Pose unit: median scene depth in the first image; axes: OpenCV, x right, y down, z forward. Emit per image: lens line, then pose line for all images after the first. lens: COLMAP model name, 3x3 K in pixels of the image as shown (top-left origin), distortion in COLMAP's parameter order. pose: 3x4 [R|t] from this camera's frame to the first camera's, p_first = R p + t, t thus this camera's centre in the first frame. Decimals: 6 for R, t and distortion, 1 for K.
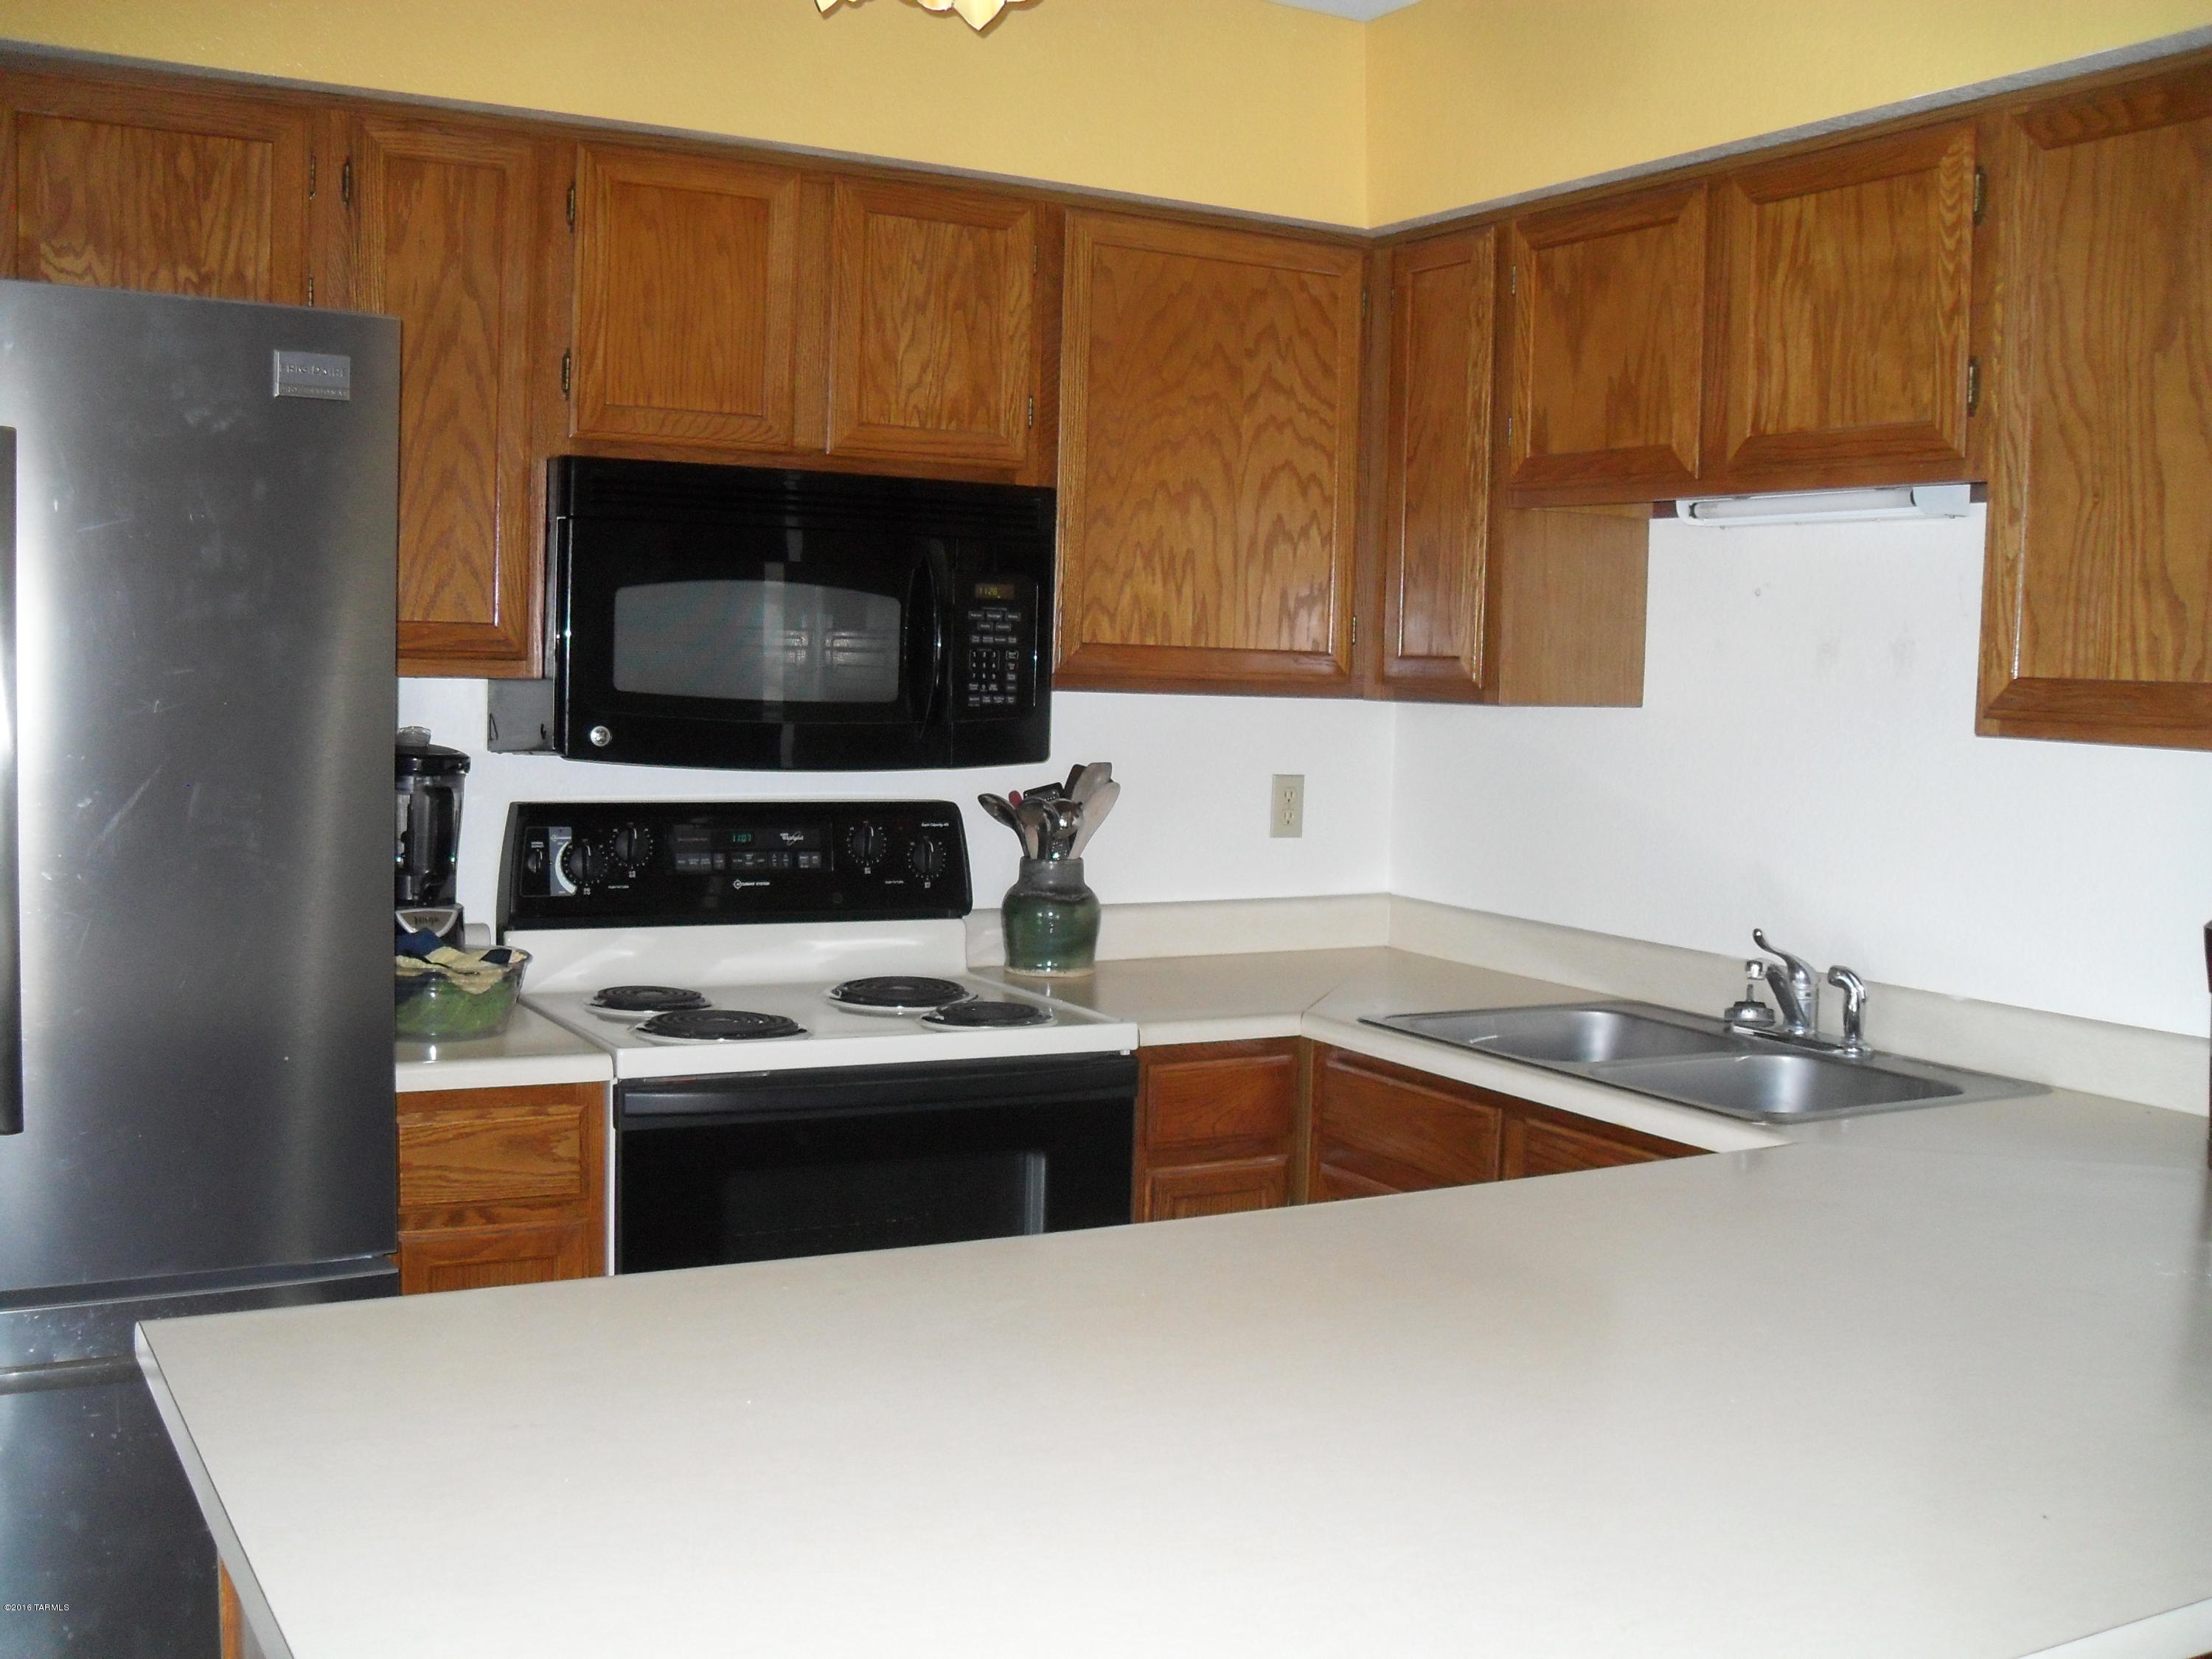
lens RADIAL K [[2299.1, 0, 1106.0], [0, 2299.1, 829.5], [0, 0, 1]] dist [-0.203497, 0.235837]
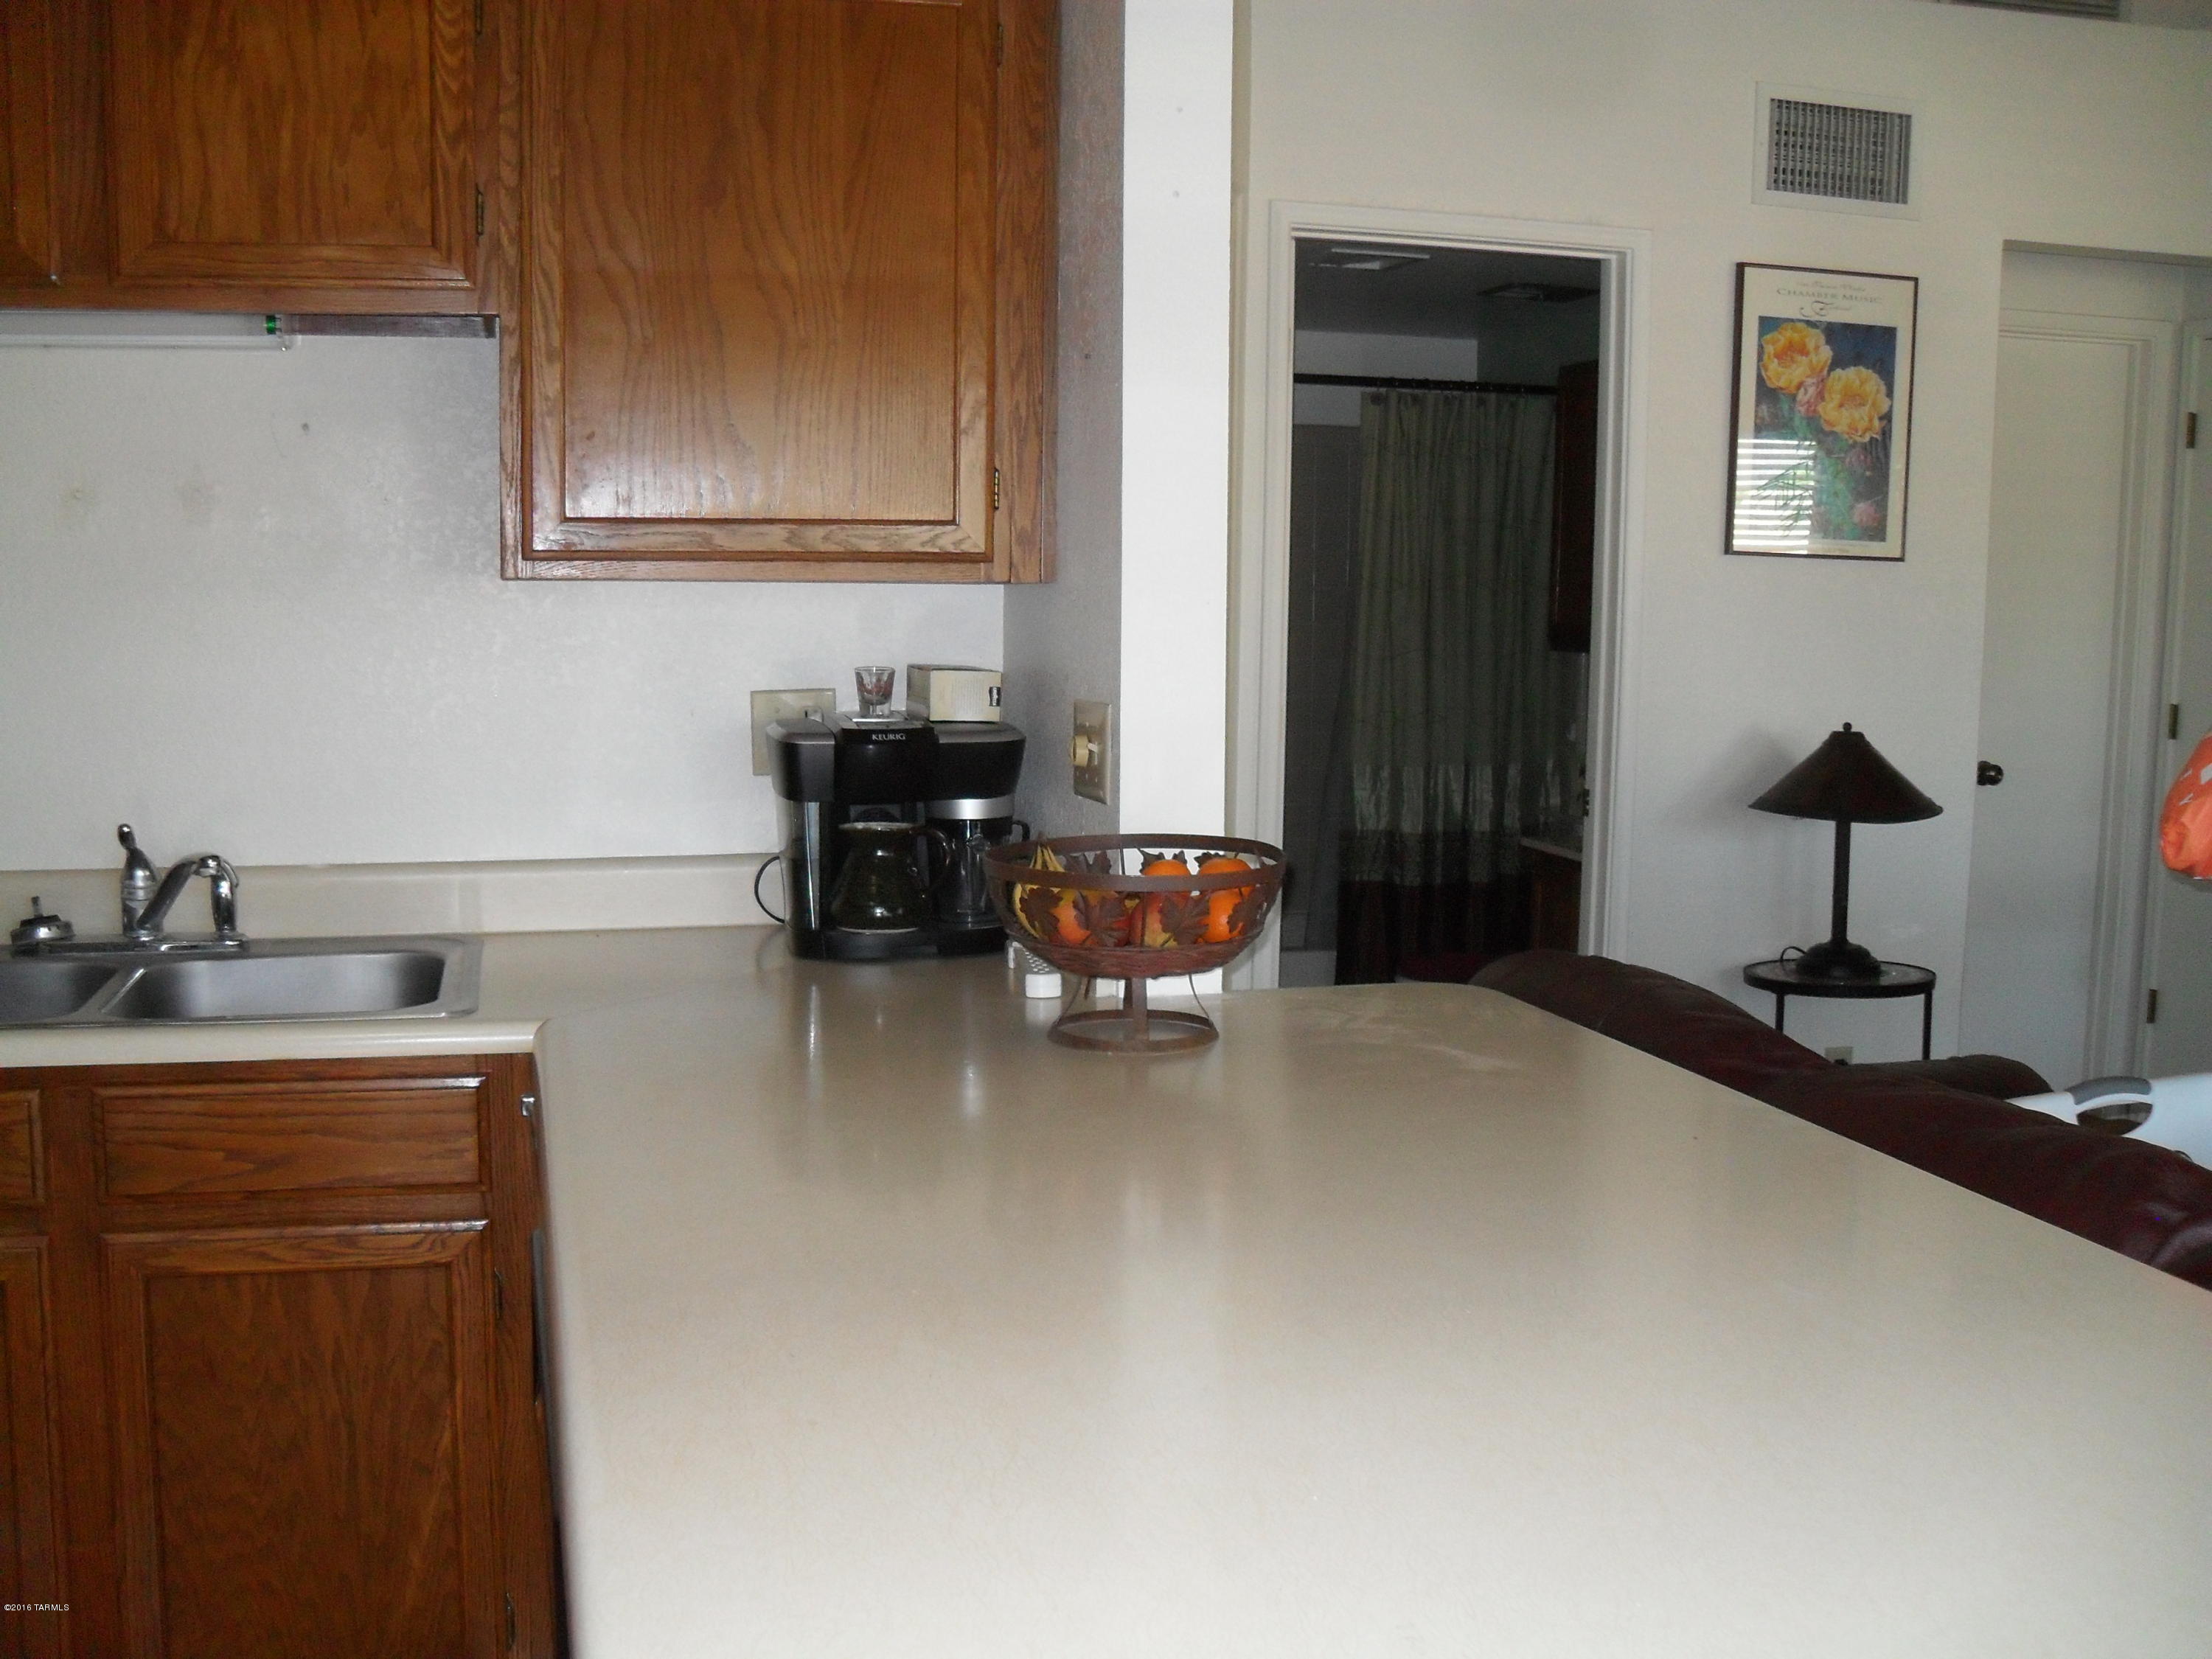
lens RADIAL K [[2299.1, 0, 1106.0], [0, 2299.1, 829.5], [0, 0, 1]] dist [-0.203497, 0.235837]
pose [[0.261855, -0.134312, 0.955716, -0.406590], [0.070871, 0.990271, 0.119751, -0.027851], [-0.962502, 0.036375, 0.268826, 0.404494]]
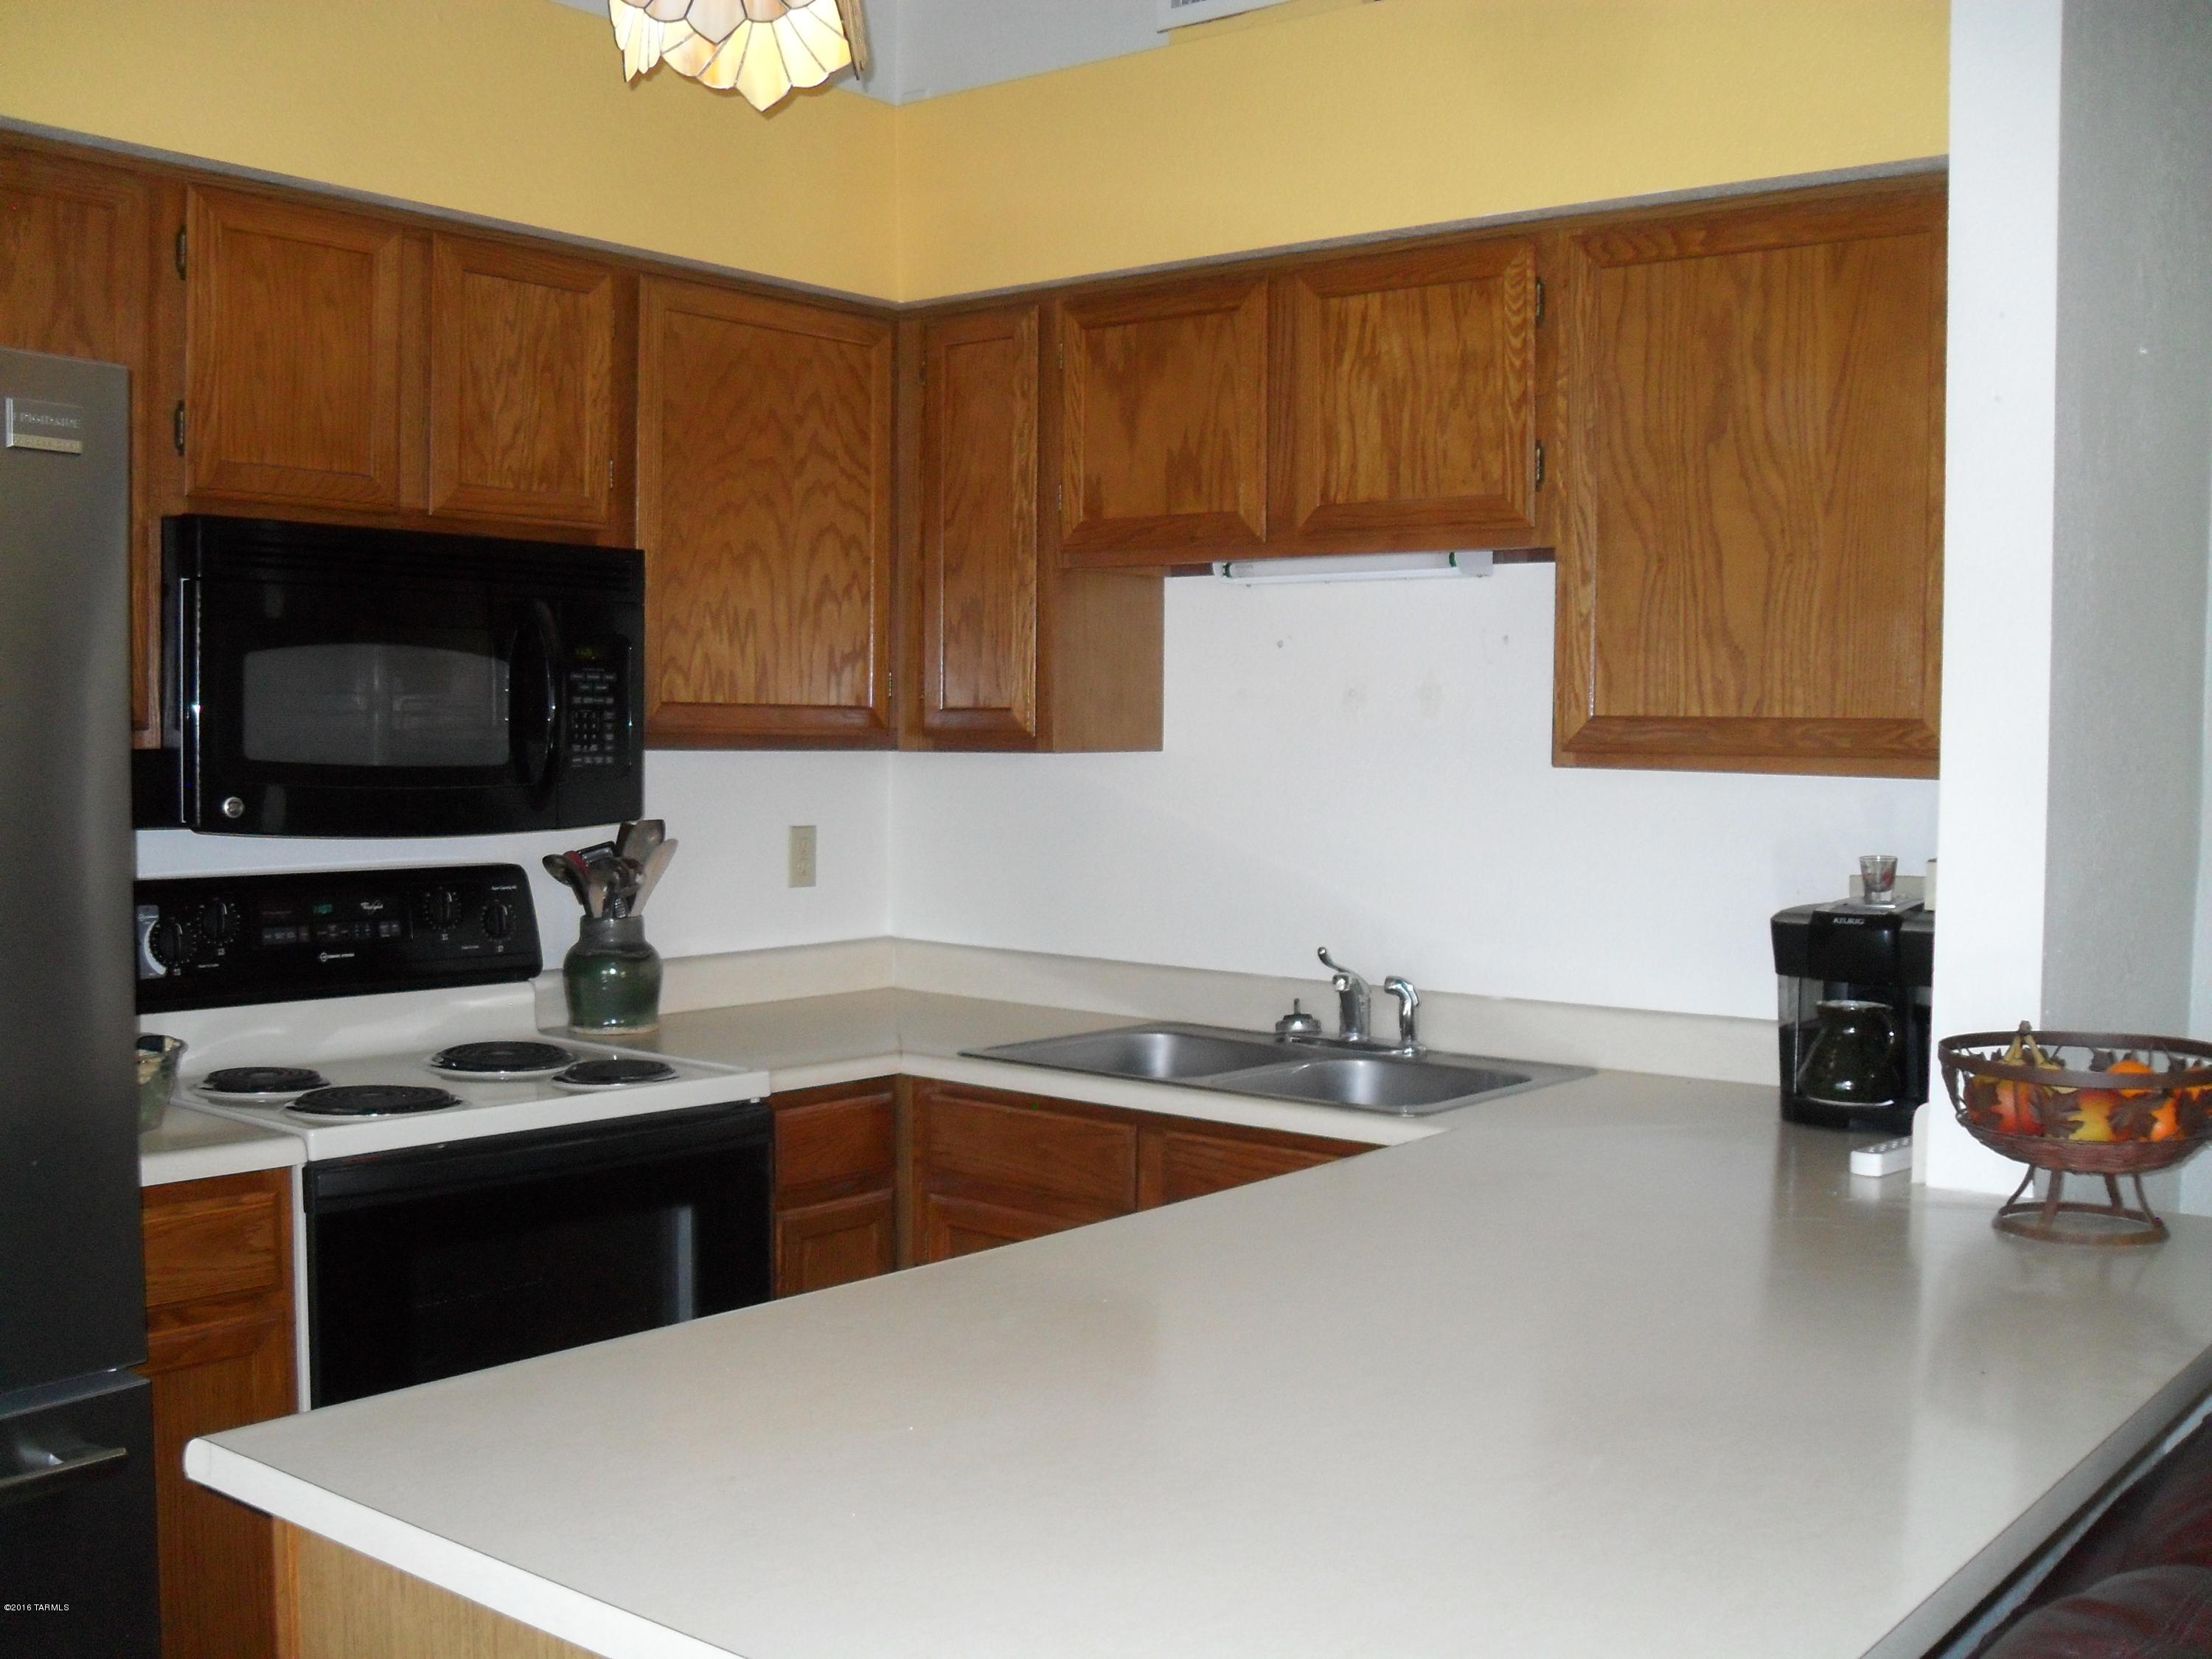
lens RADIAL K [[2299.1, 0, 1106.0], [0, 2299.1, 829.5], [0, 0, 1]] dist [-0.203497, 0.235837]
pose [[0.930416, -0.035053, 0.364825, -0.212176], [0.043010, 0.998981, -0.013703, -0.002906], [-0.363973, 0.028440, 0.930975, -0.009904]]
